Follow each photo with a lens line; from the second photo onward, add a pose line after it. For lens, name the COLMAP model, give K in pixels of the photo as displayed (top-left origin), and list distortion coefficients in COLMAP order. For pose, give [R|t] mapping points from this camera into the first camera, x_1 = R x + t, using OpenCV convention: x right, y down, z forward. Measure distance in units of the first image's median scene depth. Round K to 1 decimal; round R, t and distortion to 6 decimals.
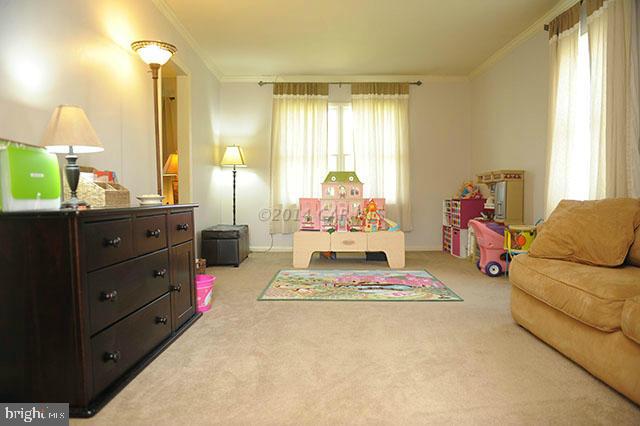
lens RADIAL K [[436.5, 0, 323.8], [0, 436.5, 212.1], [0, 0, 1]] dist [-0.046483, -0.005573]
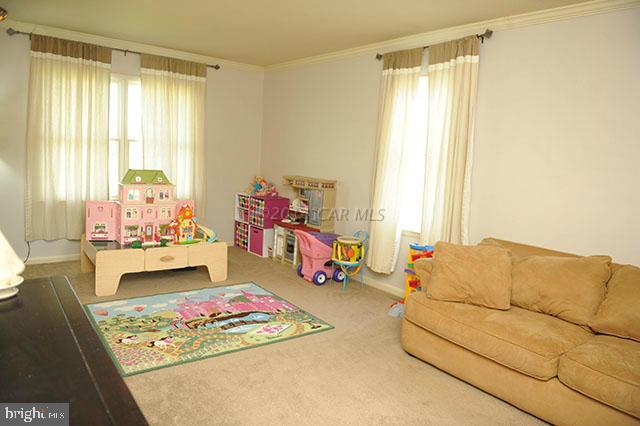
lens RADIAL K [[436.5, 0, 323.8], [0, 436.5, 212.1], [0, 0, 1]] dist [-0.046483, -0.005573]
pose [[0.781158, -0.027858, 0.623712, -0.212836], [-0.039773, 0.994754, 0.094244, -0.105106], [-0.623066, -0.098427, 0.775952, 0.149328]]
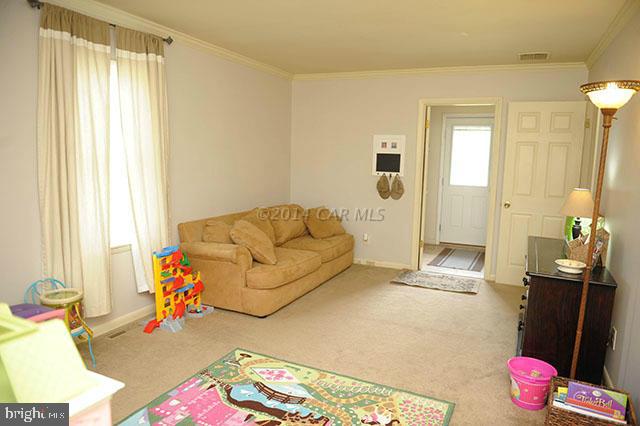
lens RADIAL K [[436.5, 0, 323.8], [0, 436.5, 212.1], [0, 0, 1]] dist [-0.046483, -0.005573]
pose [[-0.907308, -0.075687, 0.413599, -0.148194], [-0.005252, 0.985629, 0.168845, -0.165814], [-0.420434, 0.151022, -0.894666, 1.097248]]
